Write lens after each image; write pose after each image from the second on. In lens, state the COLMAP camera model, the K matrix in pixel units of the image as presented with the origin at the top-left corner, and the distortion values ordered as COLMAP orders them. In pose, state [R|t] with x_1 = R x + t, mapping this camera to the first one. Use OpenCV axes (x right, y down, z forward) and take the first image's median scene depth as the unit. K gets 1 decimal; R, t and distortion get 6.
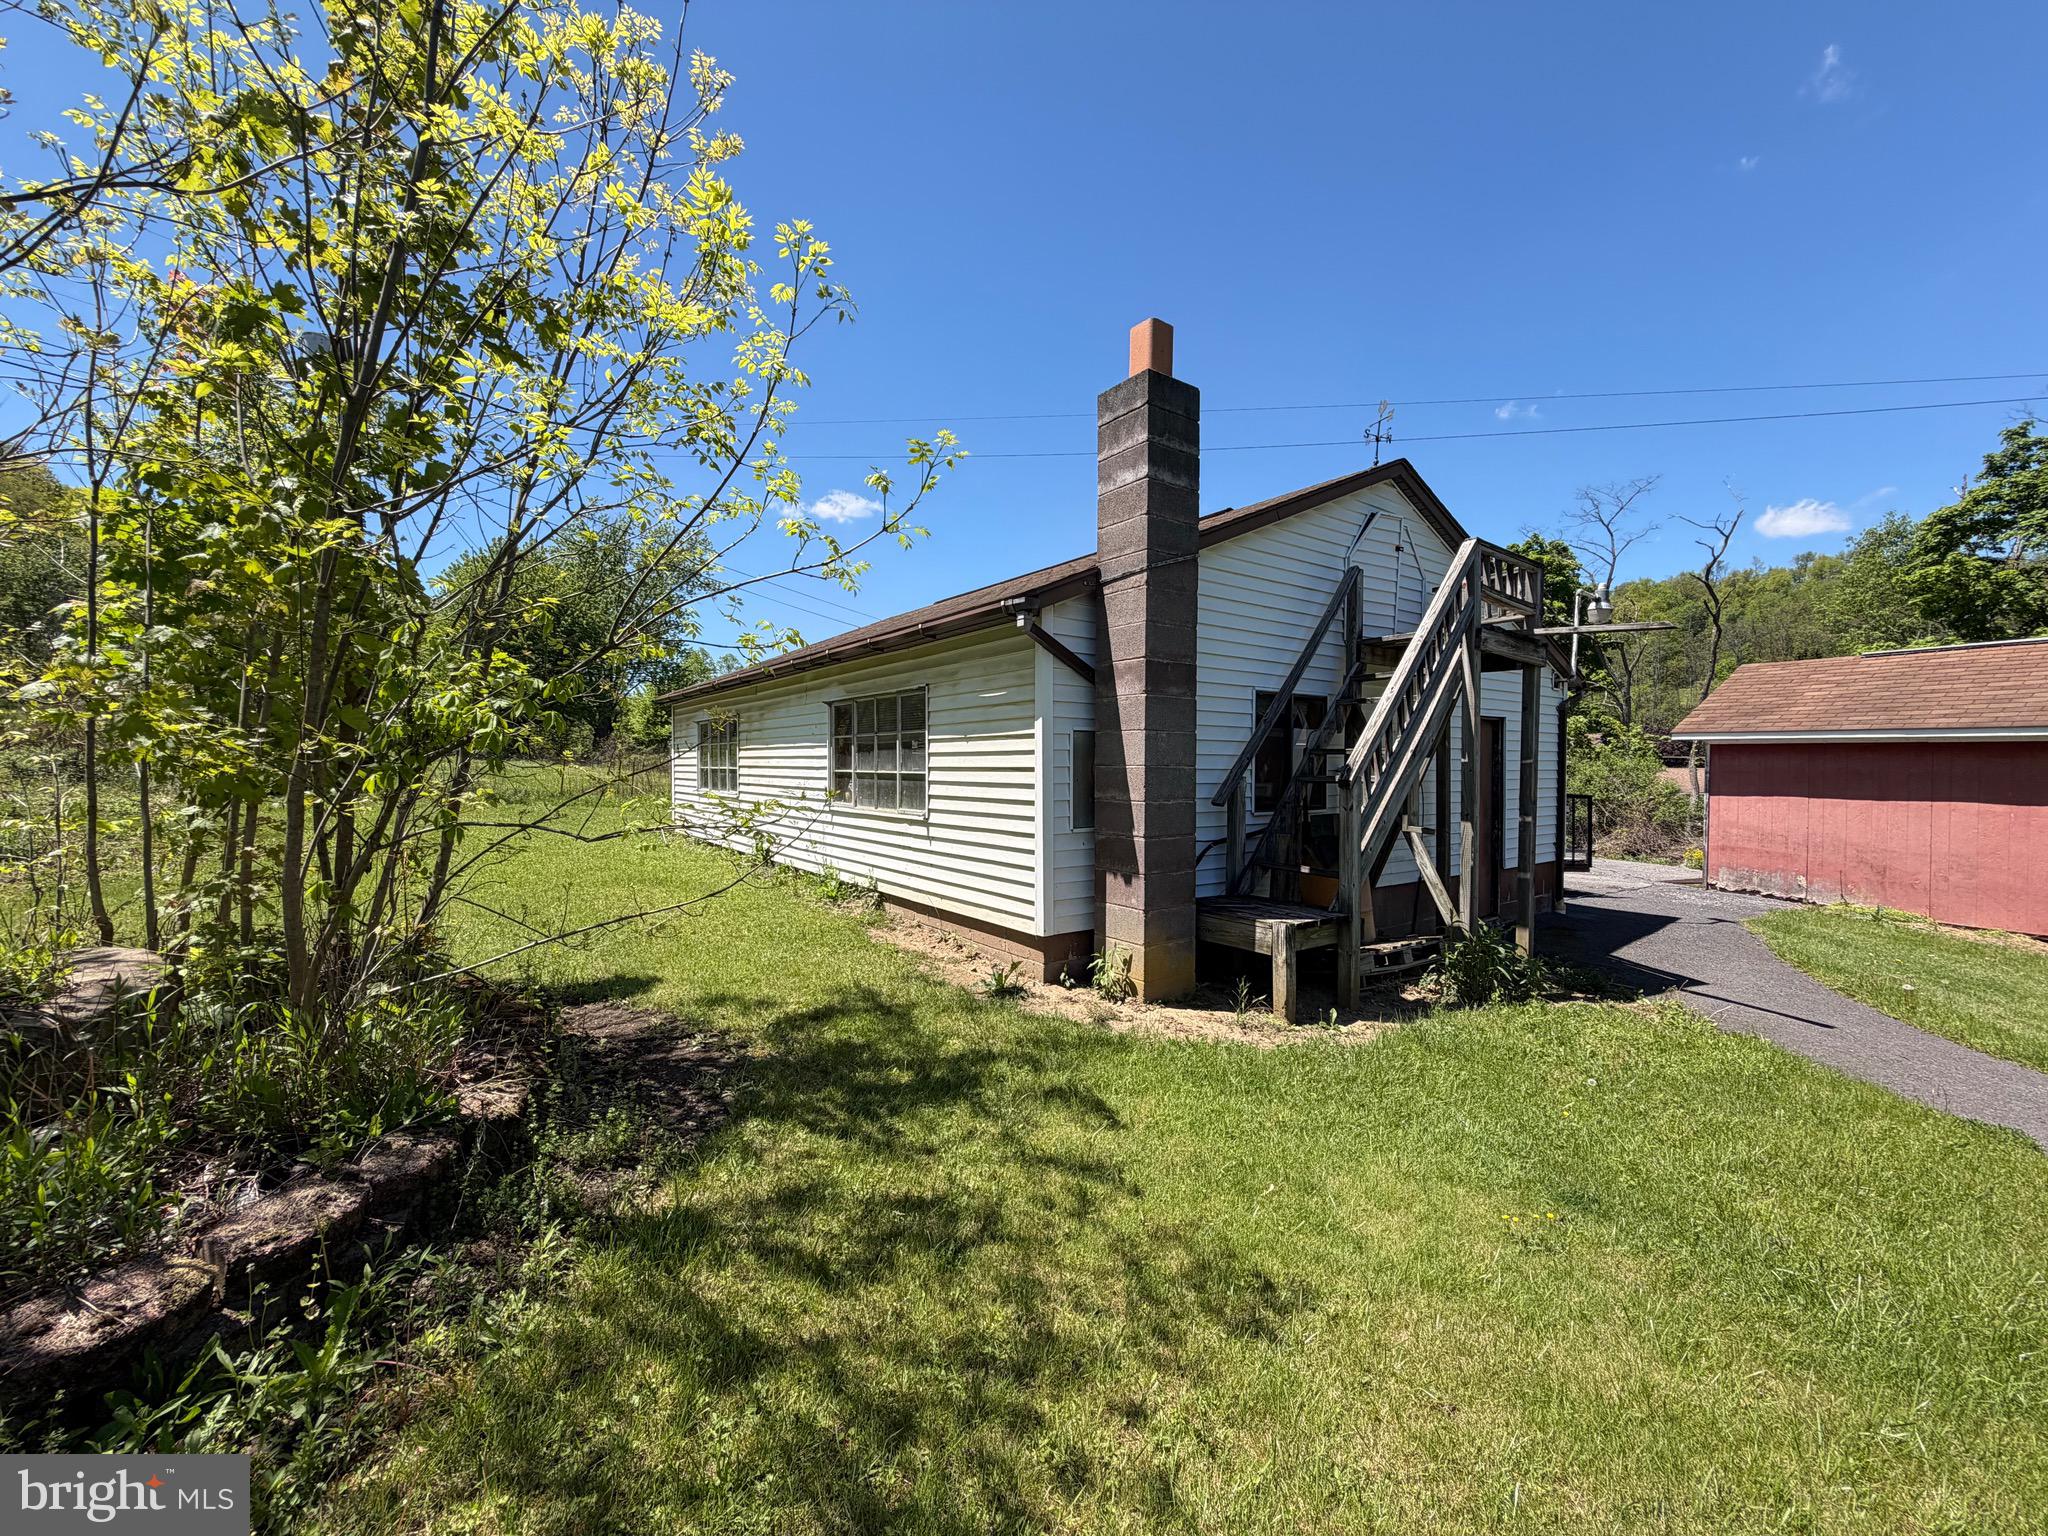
lens RADIAL K [[813.3, 0, 1019.2], [0, 813.3, 769.2], [0, 0, 1]] dist [0.000595, 0.000018]
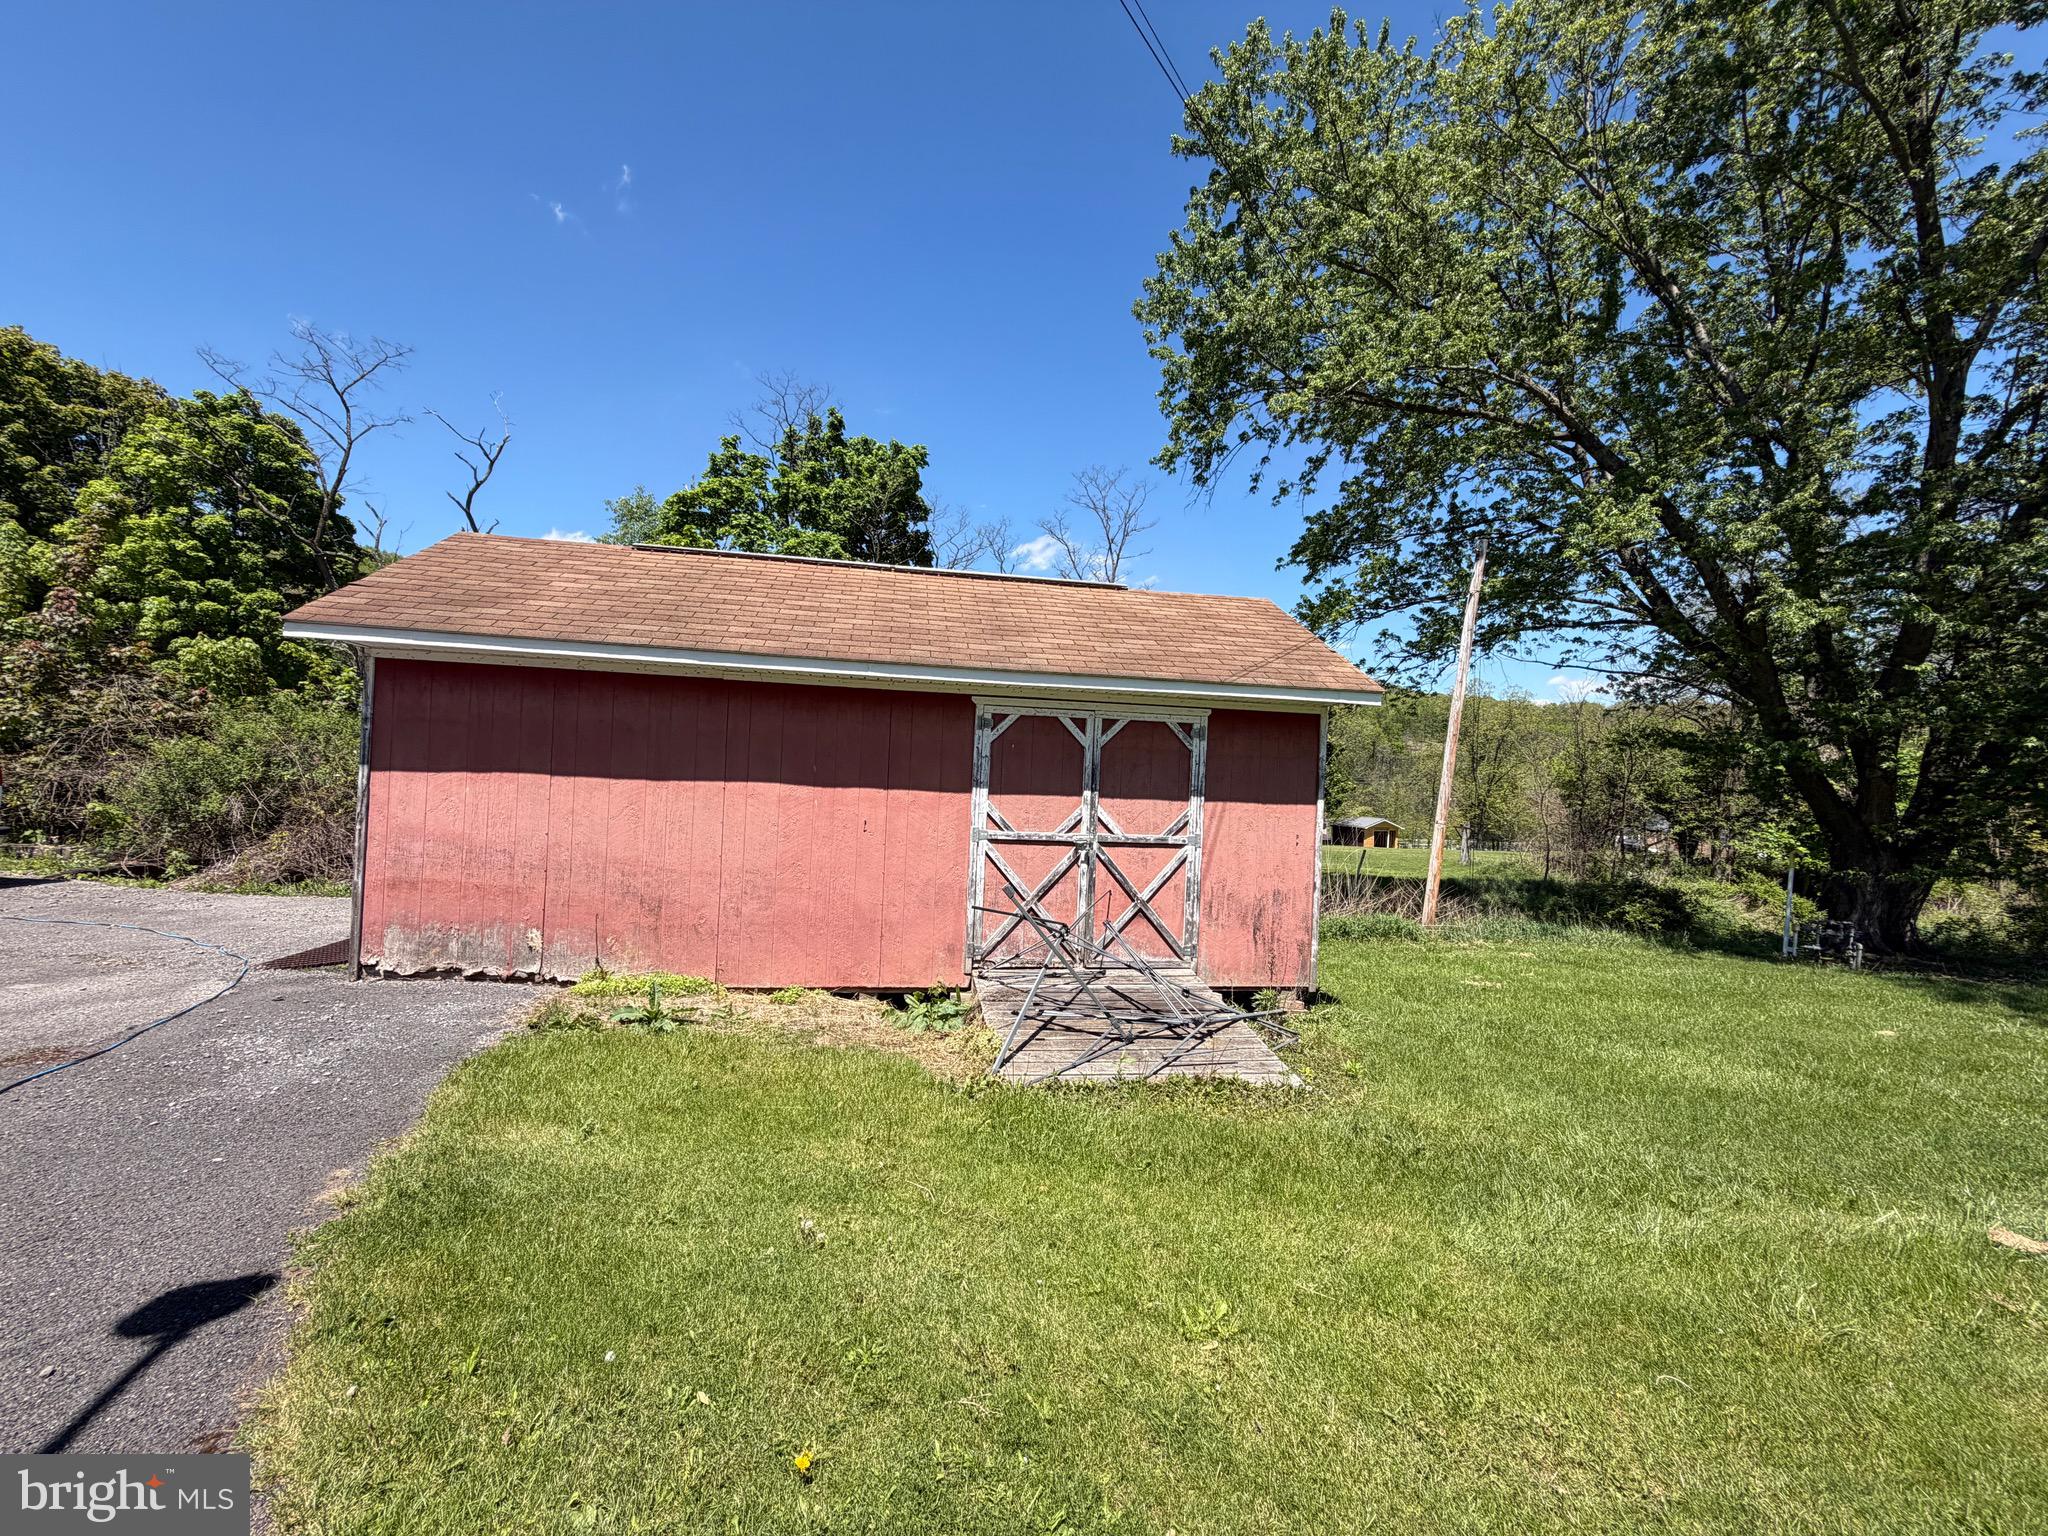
lens RADIAL K [[813.3, 0, 1019.2], [0, 813.3, 769.2], [0, 0, 1]] dist [0.000595, 0.000018]
pose [[0.289563, 0.009434, 0.957113, 0.529447], [-0.031948, 0.999490, -0.000186, 0.020794], [-0.956626, -0.030524, 0.289716, 0.533571]]
